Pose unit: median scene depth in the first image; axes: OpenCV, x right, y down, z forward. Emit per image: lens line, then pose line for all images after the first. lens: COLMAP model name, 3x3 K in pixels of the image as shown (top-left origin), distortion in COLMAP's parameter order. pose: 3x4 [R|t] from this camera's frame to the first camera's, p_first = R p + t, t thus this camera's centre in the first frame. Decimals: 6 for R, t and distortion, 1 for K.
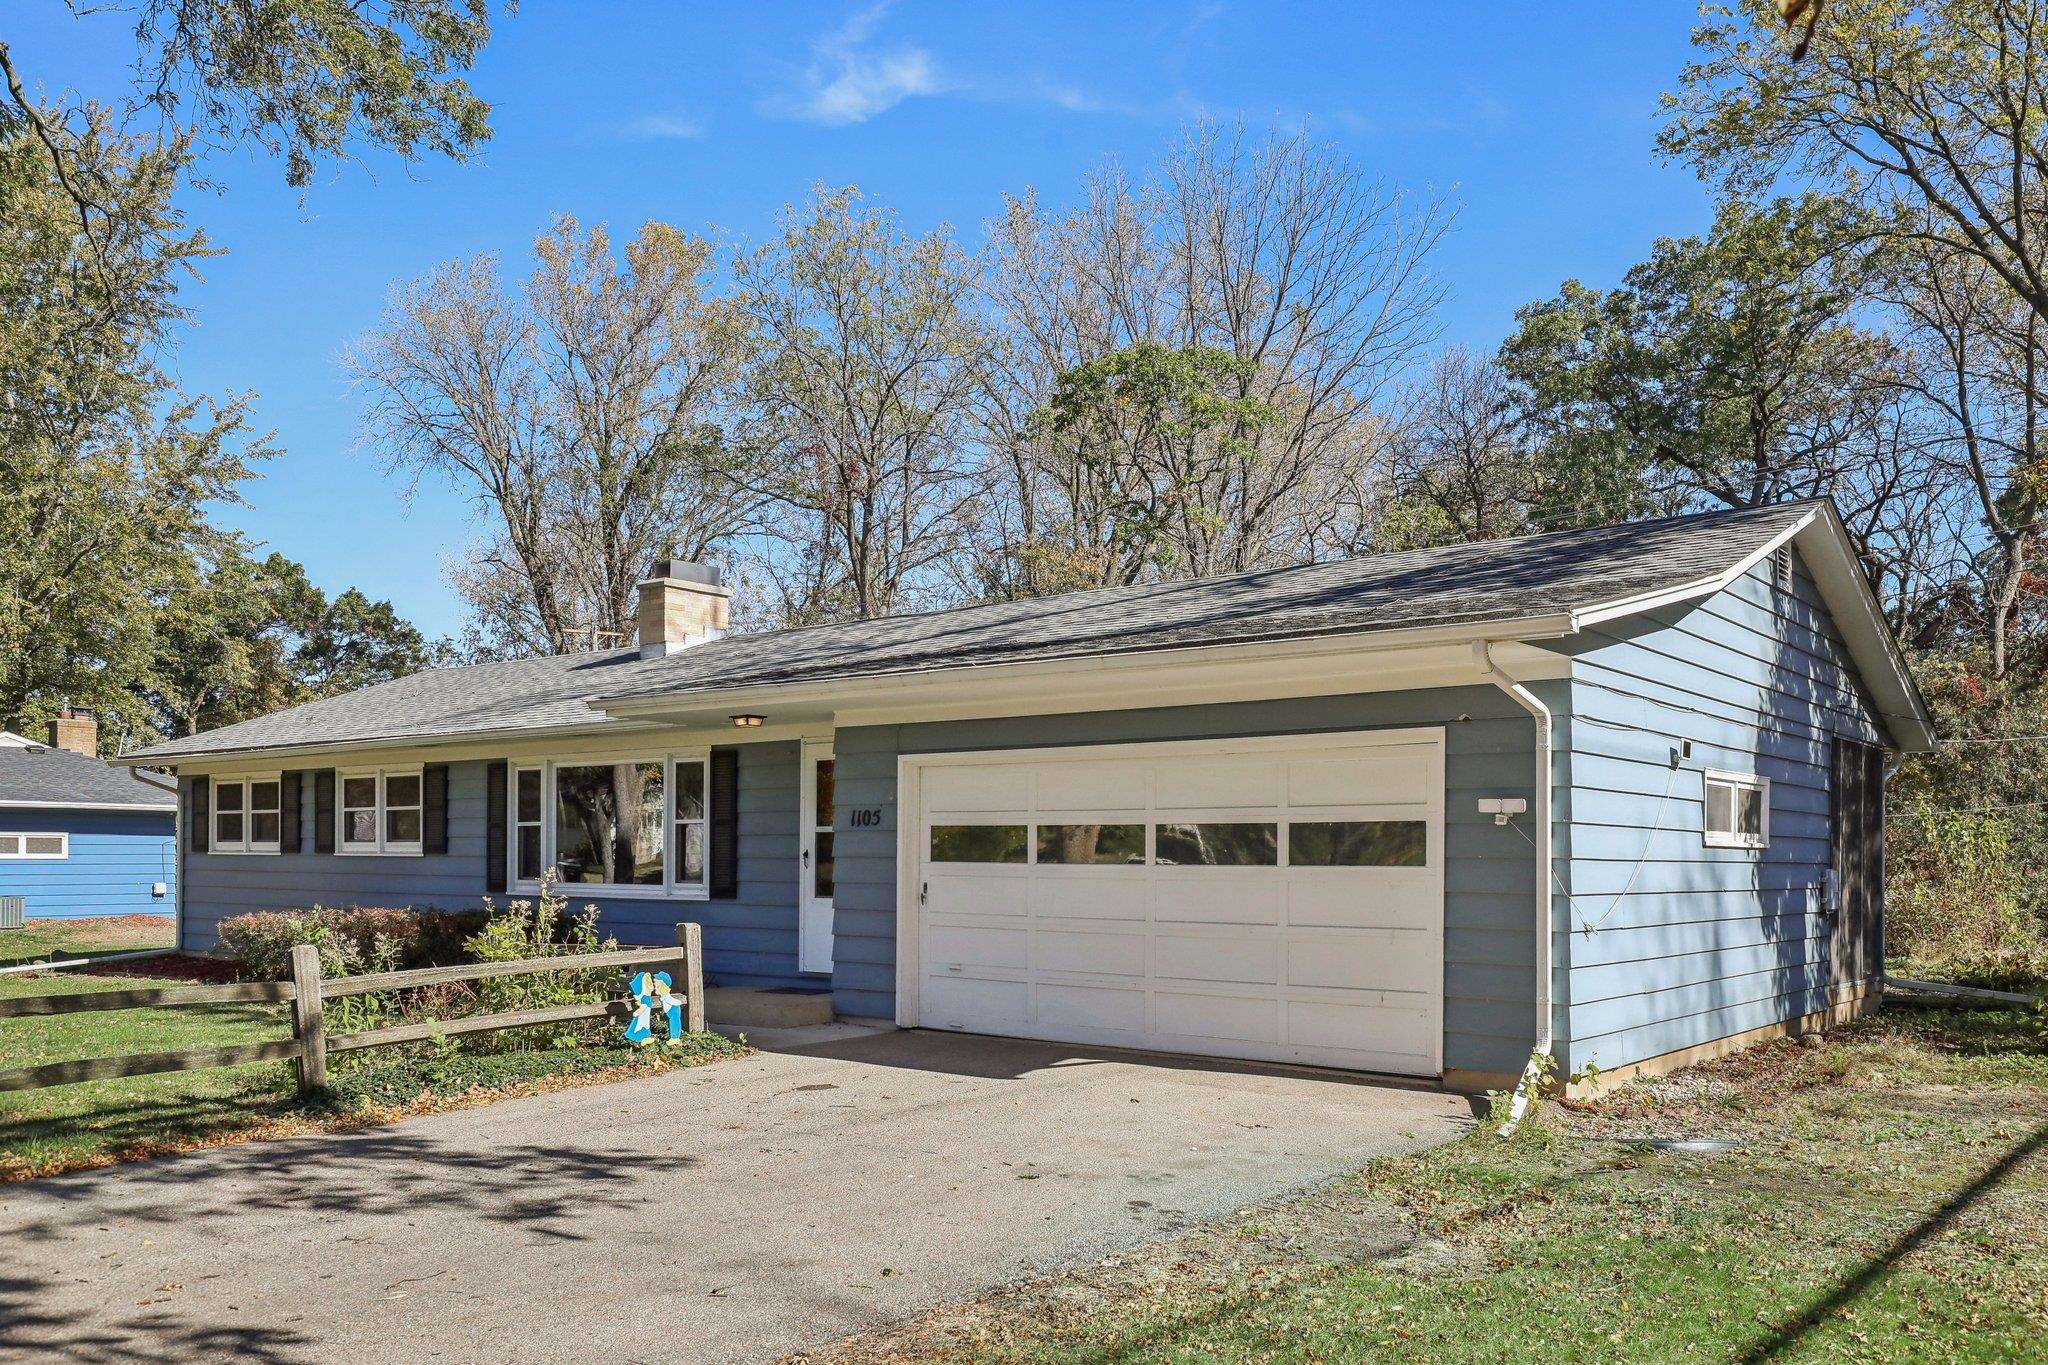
lens RADIAL K [[1624.0, 0, 1026.3], [0, 1624.0, 769.7], [0, 0, 1]] dist [0.037866, 0.009306]
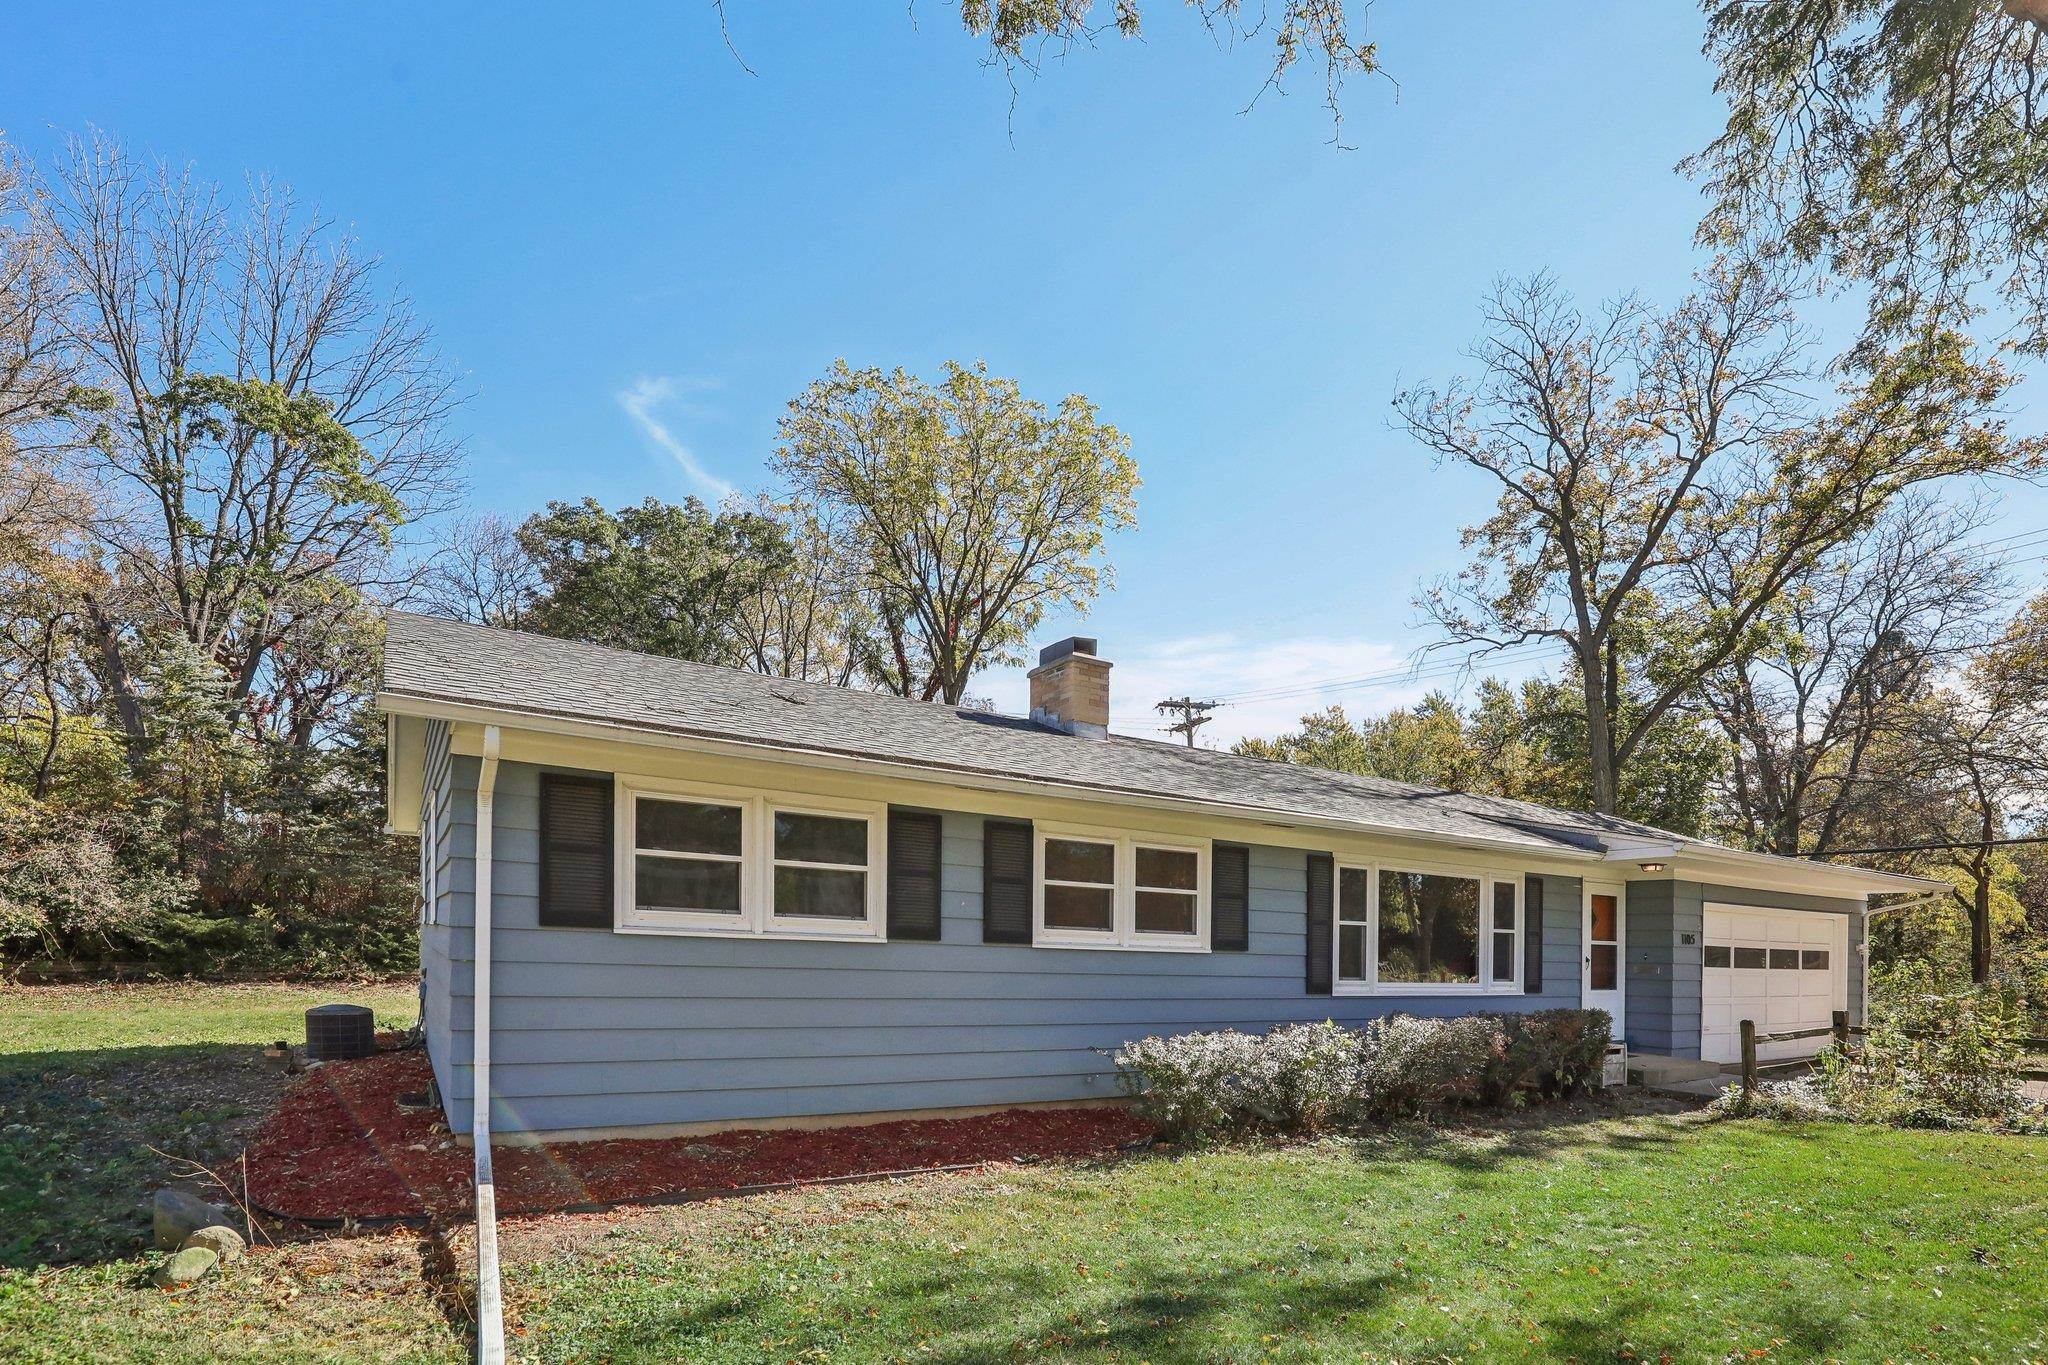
lens RADIAL K [[982.9, 0, 1029.8], [0, 982.9, 837.8], [0, 0, 1]] dist [-0.021135, 0.000030]
pose [[0.343646, 0.099530, 0.933810, -0.925330], [-0.082444, 0.993726, -0.075577, 0.042869], [-0.935473, -0.051015, 0.349695, 0.977280]]
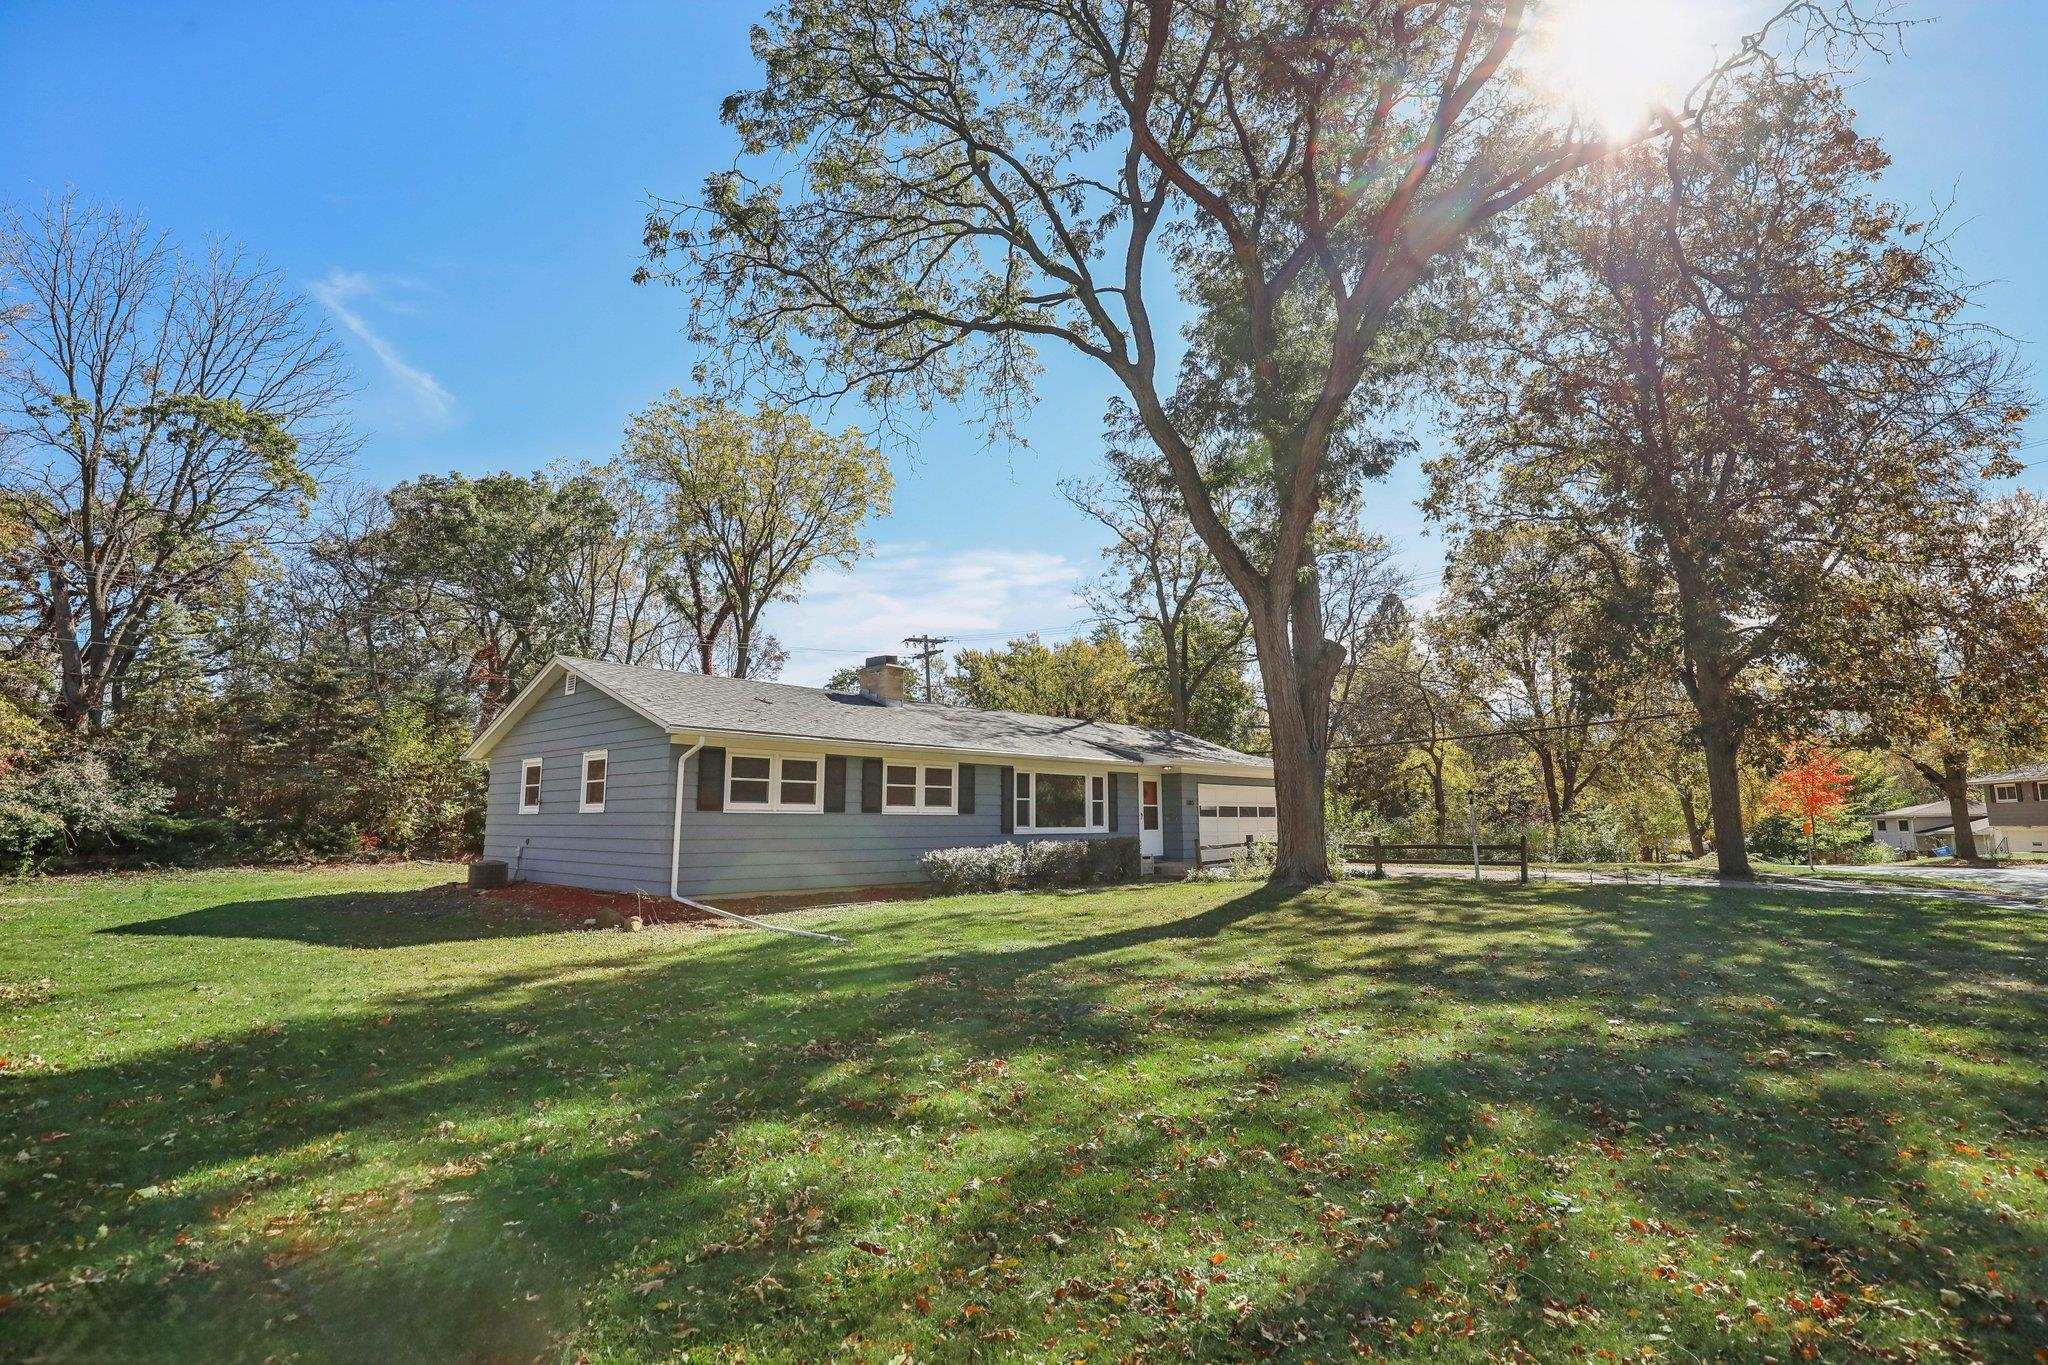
lens RADIAL K [[952.8, 0, 1026.9], [0, 952.8, 687.5], [0, 0, 1]] dist [-0.003511, 0.000053]
pose [[0.068891, 0.129708, 0.989156, -1.509740], [-0.055123, 0.990492, -0.126044, 0.044838], [-0.996100, -0.045842, 0.075385, 0.910376]]
